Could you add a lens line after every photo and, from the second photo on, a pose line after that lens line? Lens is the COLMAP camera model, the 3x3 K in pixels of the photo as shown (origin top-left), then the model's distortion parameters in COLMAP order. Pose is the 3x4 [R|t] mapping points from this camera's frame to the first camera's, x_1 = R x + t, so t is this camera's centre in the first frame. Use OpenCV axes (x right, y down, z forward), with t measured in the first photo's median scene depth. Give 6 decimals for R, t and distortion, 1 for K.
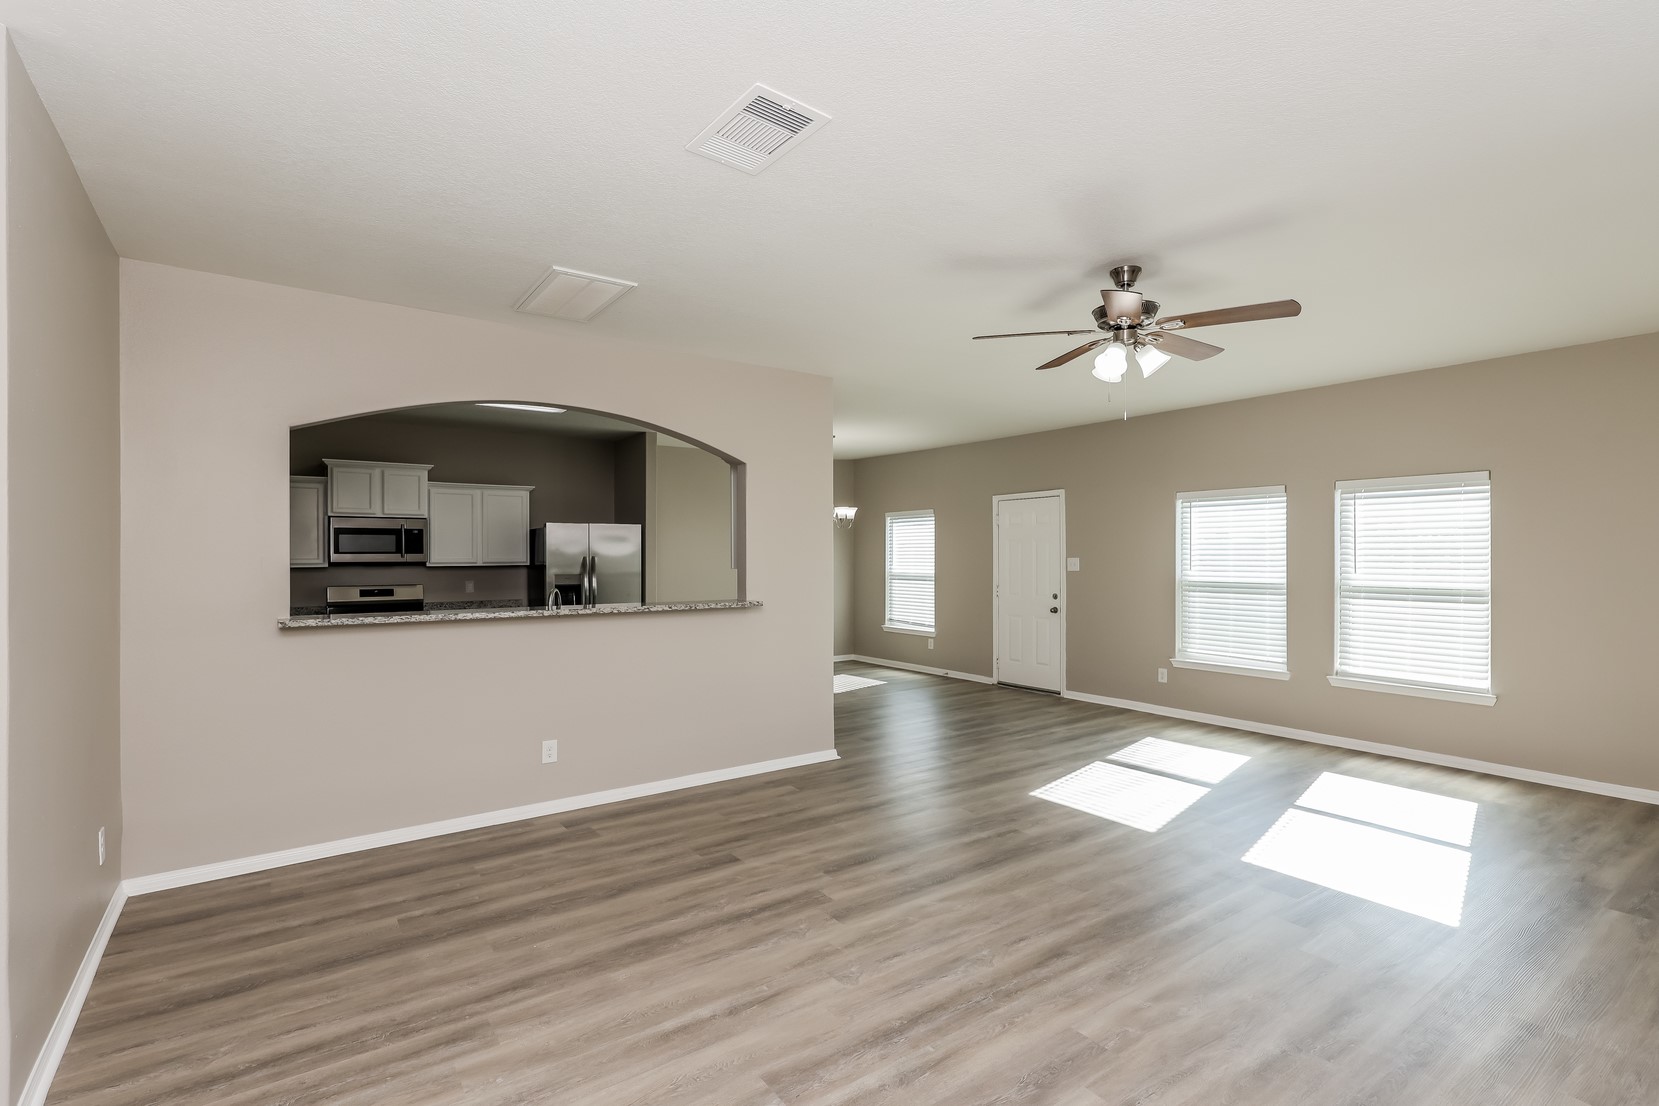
lens RADIAL K [[773.3, 0, 827.6], [0, 773.3, 553.4], [0, 0, 1]] dist [0.015749, 0.000212]
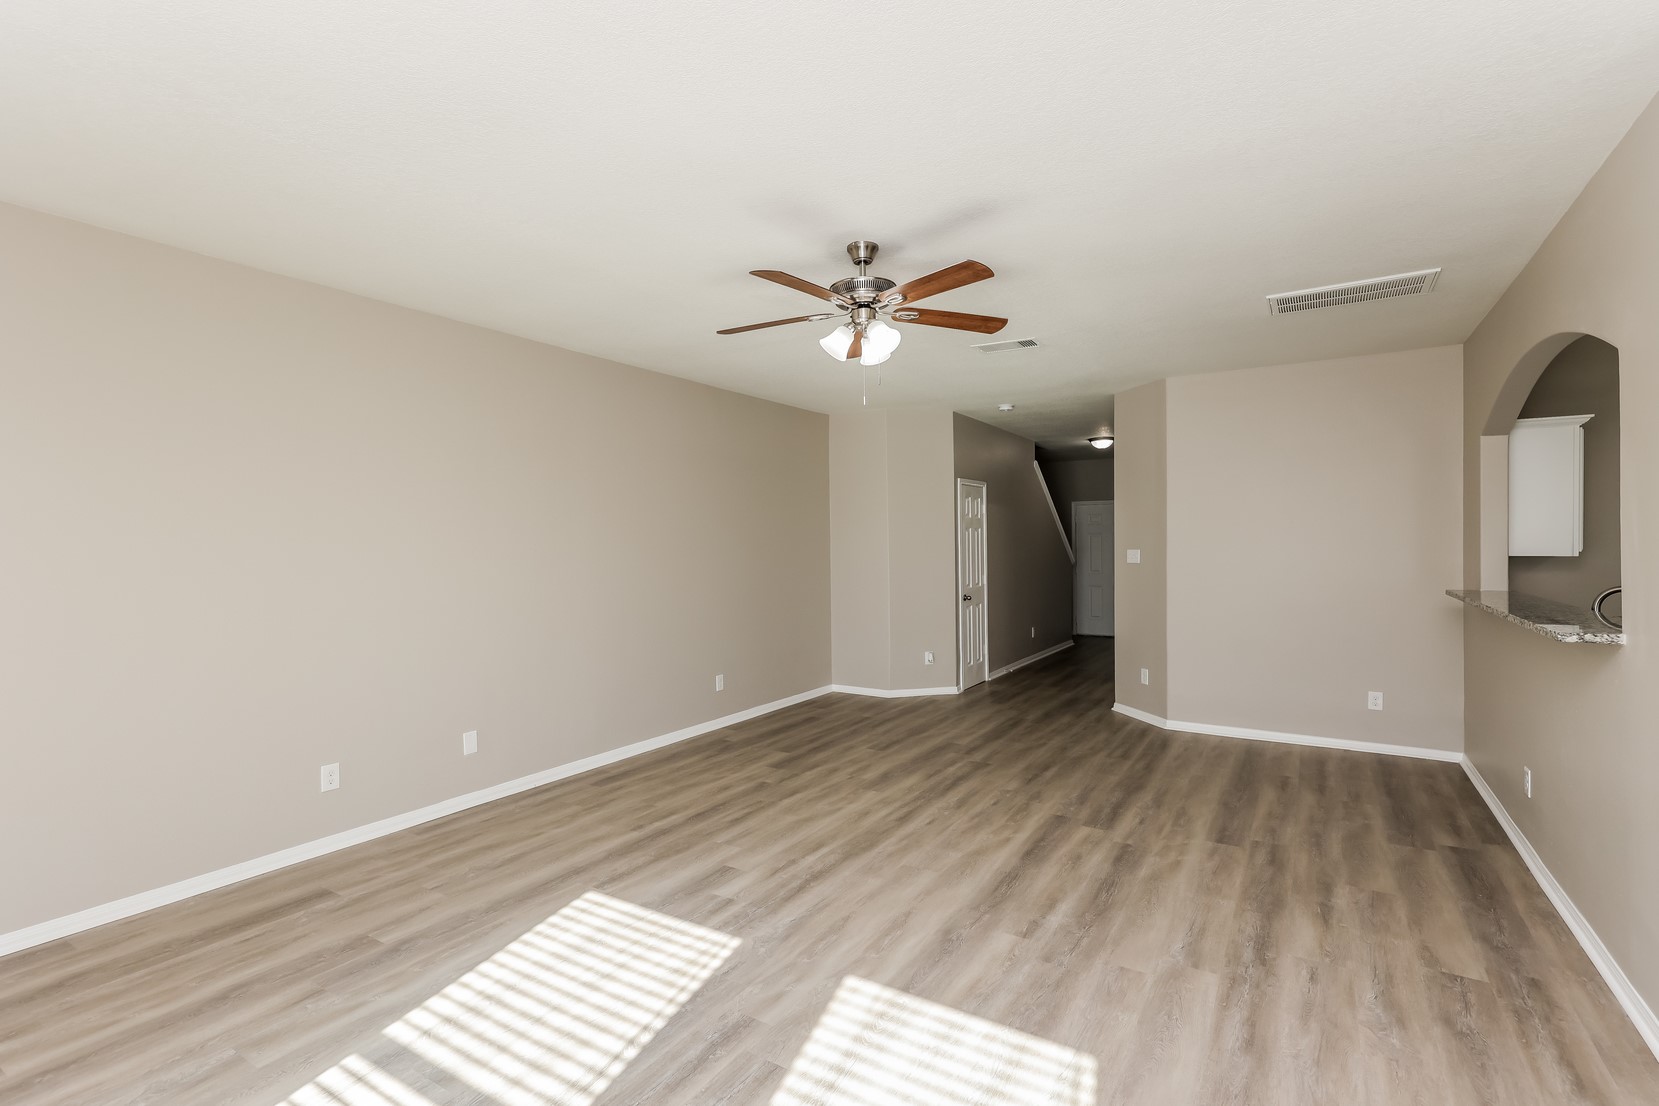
lens RADIAL K [[773.3, 0, 827.3], [0, 773.3, 551.6], [0, 0, 1]] dist [0.015749, 0.000212]
pose [[-0.925632, 0.011611, -0.378247, 0.738725], [0.010933, 0.999932, 0.003941, 0.004796], [0.378268, -0.000487, -0.925696, 1.746258]]
